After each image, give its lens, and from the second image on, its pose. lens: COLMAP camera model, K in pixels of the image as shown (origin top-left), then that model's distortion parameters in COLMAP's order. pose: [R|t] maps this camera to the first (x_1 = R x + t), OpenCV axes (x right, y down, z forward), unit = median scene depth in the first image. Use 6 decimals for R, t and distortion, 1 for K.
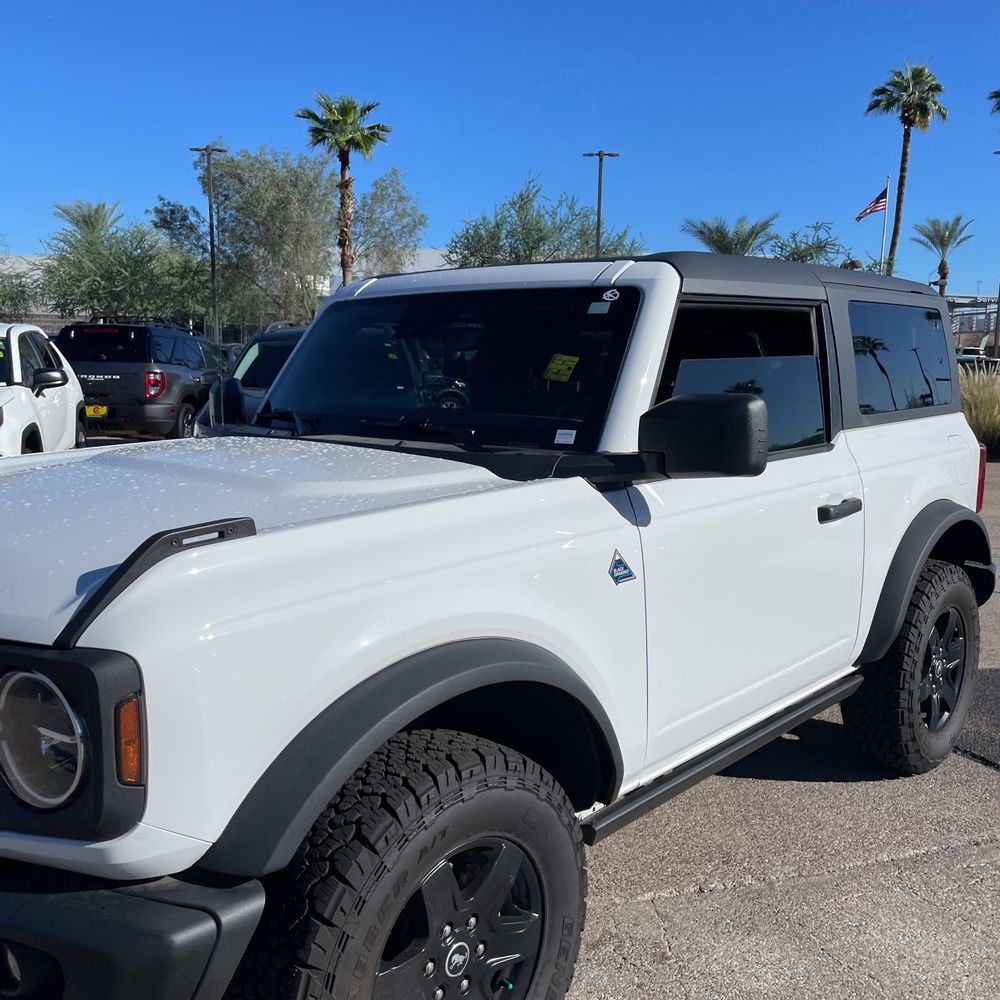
lens RADIAL K [[1018.5, 0, 495.6], [0, 1018.5, 510.1], [0, 0, 1]] dist [0.084080, -0.108532]
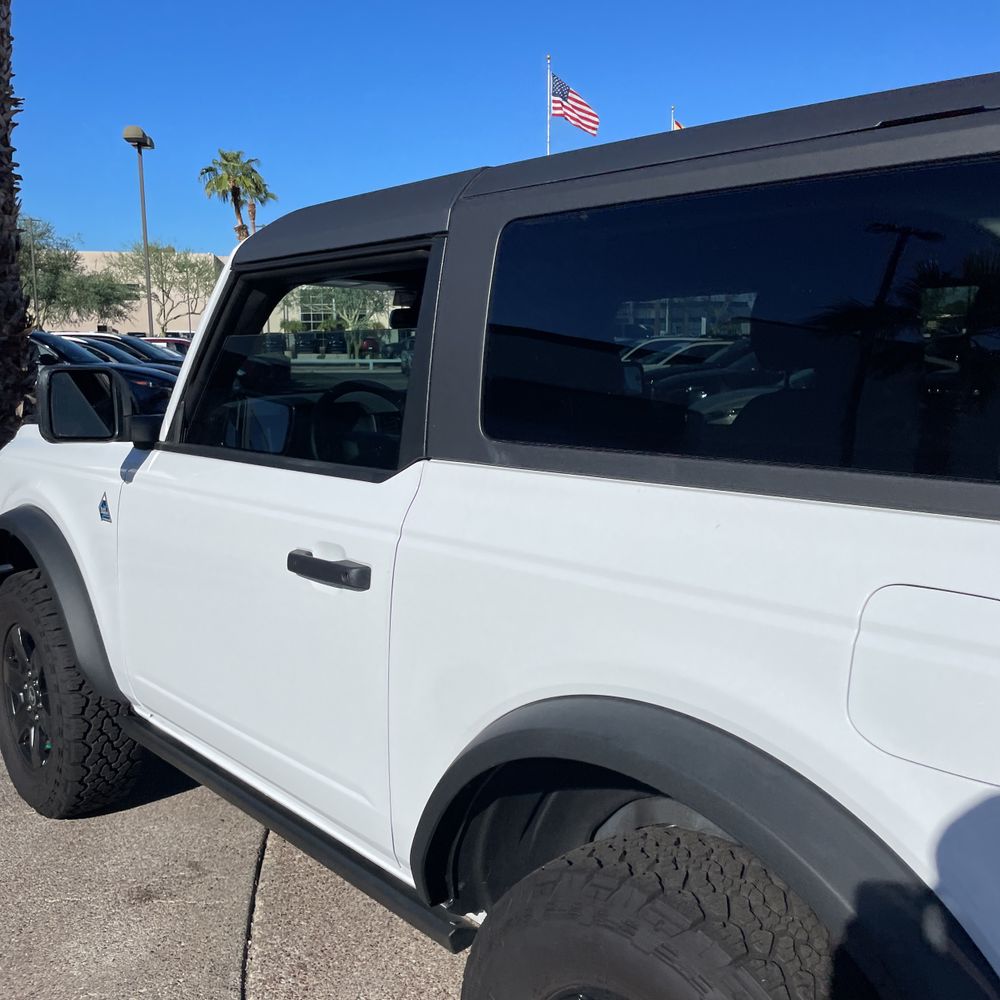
lens RADIAL K [[1017.3, 0, 495.0], [0, 1017.3, 489.7], [0, 0, 1]] dist [0.093948, -0.131801]
pose [[-0.098139, 0.127134, -0.987019, 0.371228], [-0.155986, 0.977582, 0.141428, -0.060705], [0.982872, 0.167841, -0.076108, 0.449582]]
